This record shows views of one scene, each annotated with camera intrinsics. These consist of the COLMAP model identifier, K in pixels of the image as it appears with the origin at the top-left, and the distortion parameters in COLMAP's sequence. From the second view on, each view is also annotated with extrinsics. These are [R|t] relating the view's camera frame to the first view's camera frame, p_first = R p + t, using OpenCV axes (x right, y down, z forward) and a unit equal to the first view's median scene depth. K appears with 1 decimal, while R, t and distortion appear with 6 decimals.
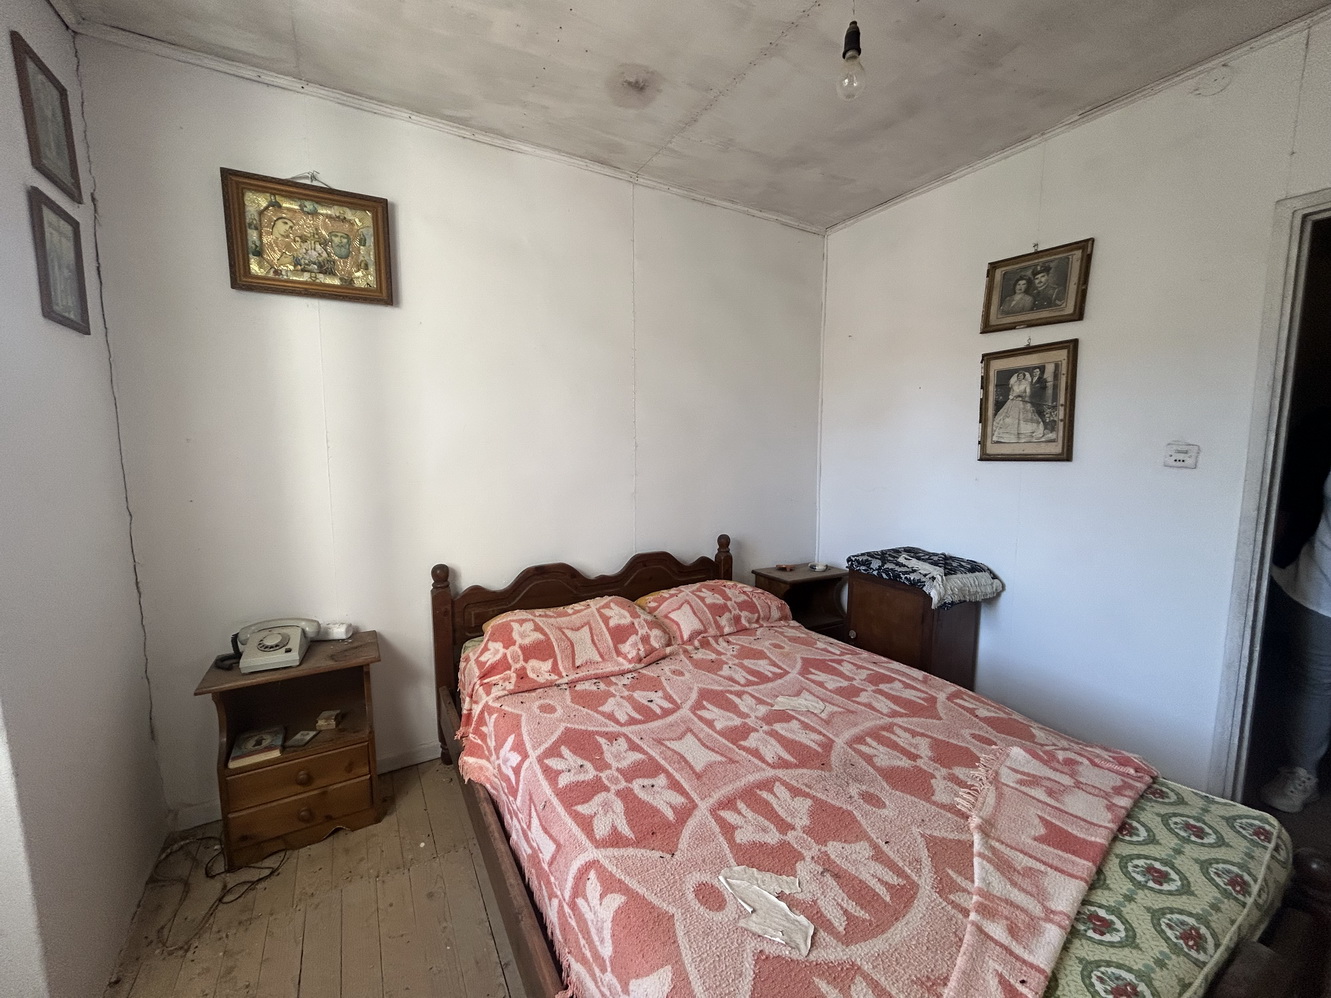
lens RADIAL K [[539.2, 0, 665.5], [0, 539.2, 499.0], [0, 0, 1]] dist [0.002035, -0.000528]
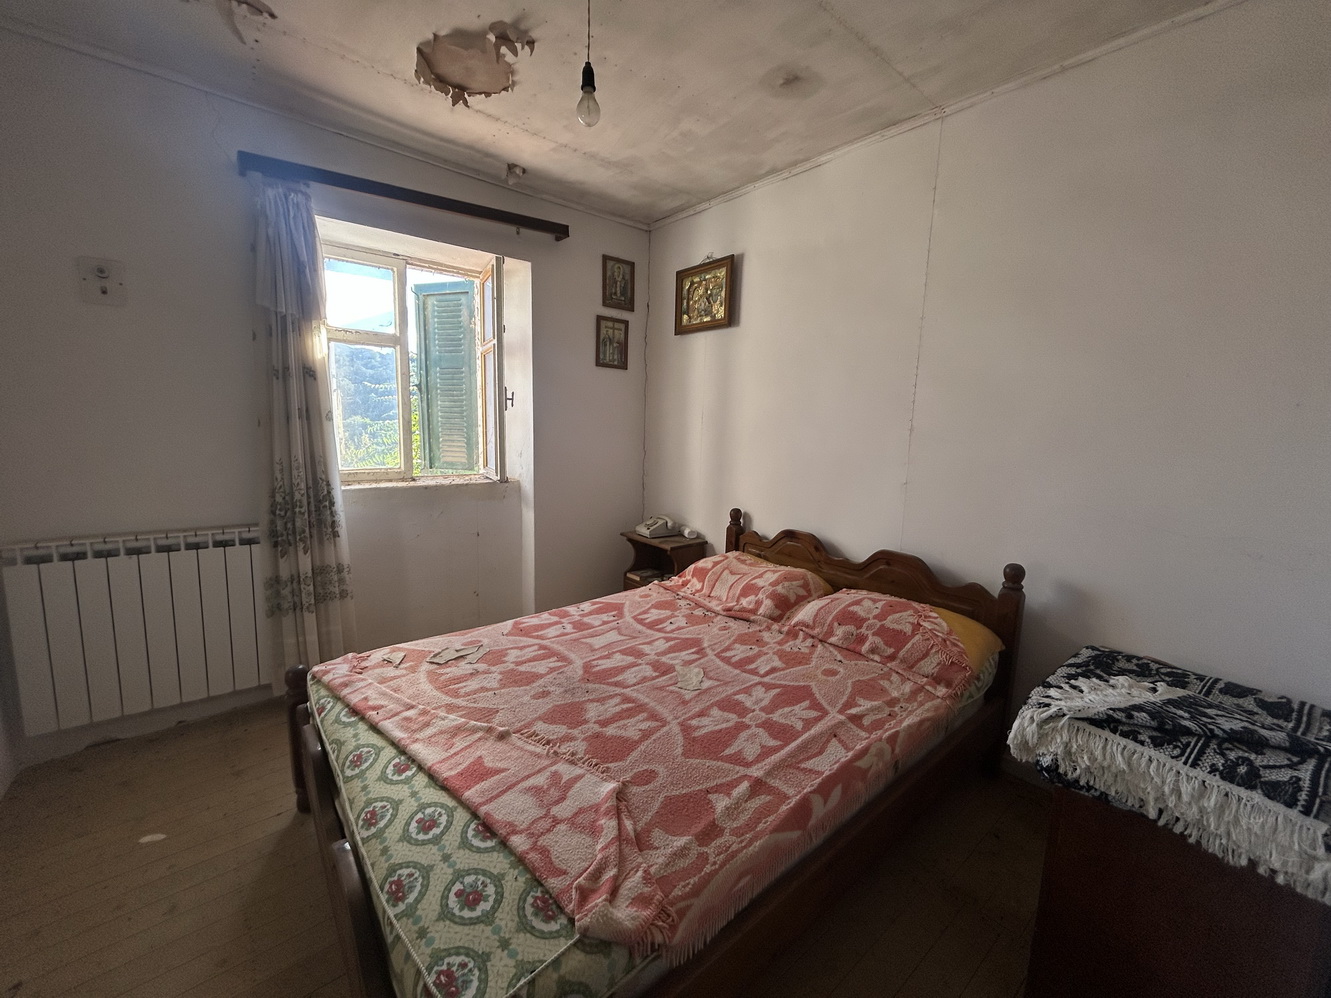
lens RADIAL K [[539.2, 0, 665.5], [0, 539.2, 499.0], [0, 0, 1]] dist [0.002035, -0.000528]
pose [[0.166988, 0.151565, -0.974240, 1.185004], [-0.136362, 0.982168, 0.129425, -0.074856], [0.976484, 0.111237, 0.184678, 0.737324]]
